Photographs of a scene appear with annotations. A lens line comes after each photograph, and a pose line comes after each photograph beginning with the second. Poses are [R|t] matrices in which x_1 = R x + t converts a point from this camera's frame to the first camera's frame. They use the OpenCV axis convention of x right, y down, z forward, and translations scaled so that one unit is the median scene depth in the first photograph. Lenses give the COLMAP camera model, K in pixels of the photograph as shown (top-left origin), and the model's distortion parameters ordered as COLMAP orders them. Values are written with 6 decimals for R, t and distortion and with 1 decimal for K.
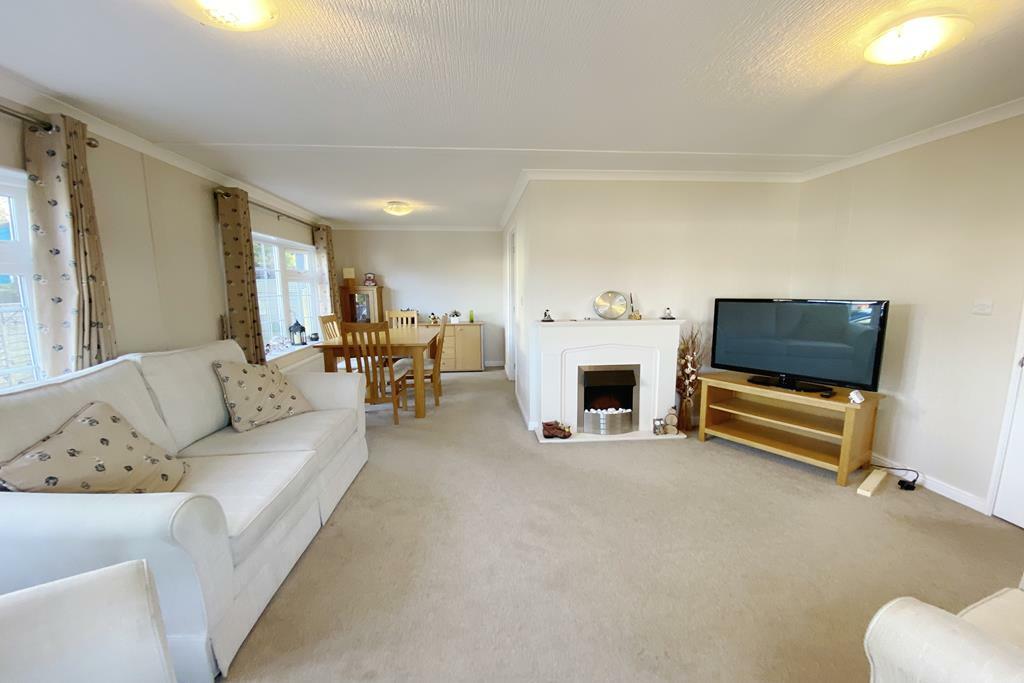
lens RADIAL K [[409.6, 0, 508.2], [0, 409.6, 353.5], [0, 0, 1]] dist [0.014080, -0.020181]
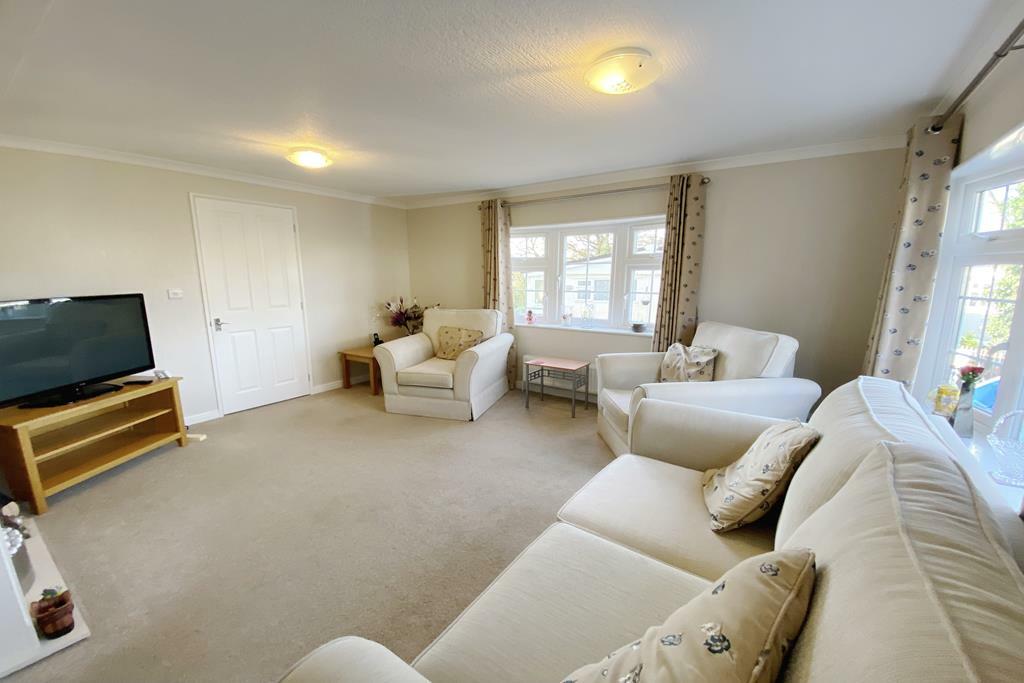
lens RADIAL K [[409.6, 0, 508.2], [0, 409.6, 353.5], [0, 0, 1]] dist [0.014080, -0.020181]
pose [[-0.767496, -0.109489, 0.631634, -0.495467], [0.109532, 0.948420, 0.297492, -0.145284], [-0.631627, 0.297508, -0.715917, 0.890011]]
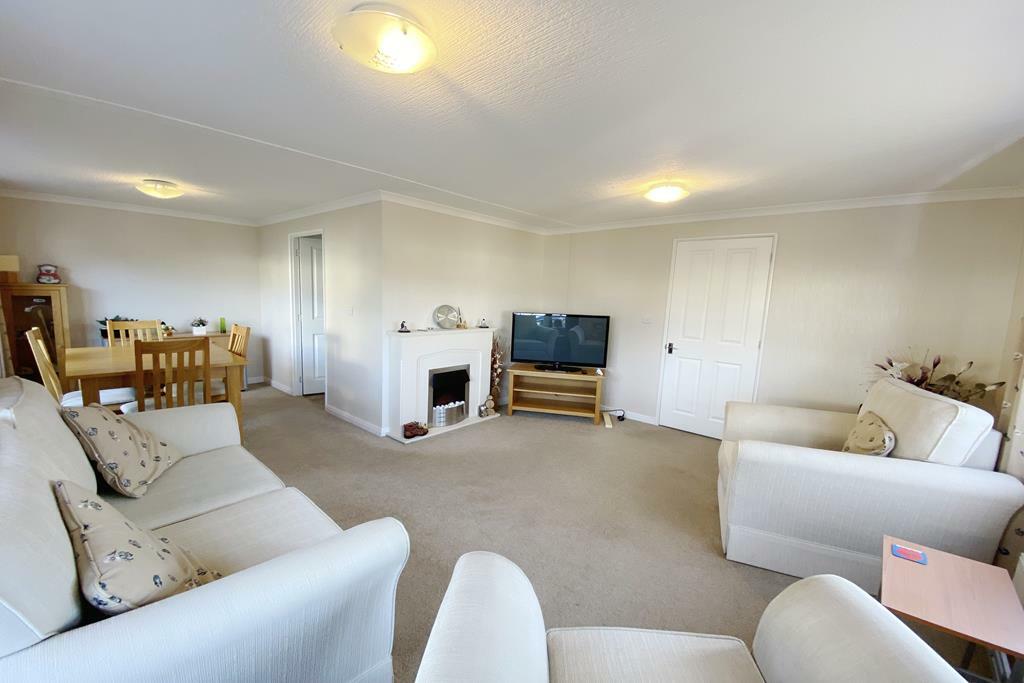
lens RADIAL K [[409.6, 0, 508.2], [0, 409.6, 353.5], [0, 0, 1]] dist [0.014080, -0.020181]
pose [[0.723913, -0.064214, 0.686897, -0.443246], [0.067038, 0.997494, 0.022599, -0.025872], [-0.686627, 0.029689, 0.726404, 0.010009]]
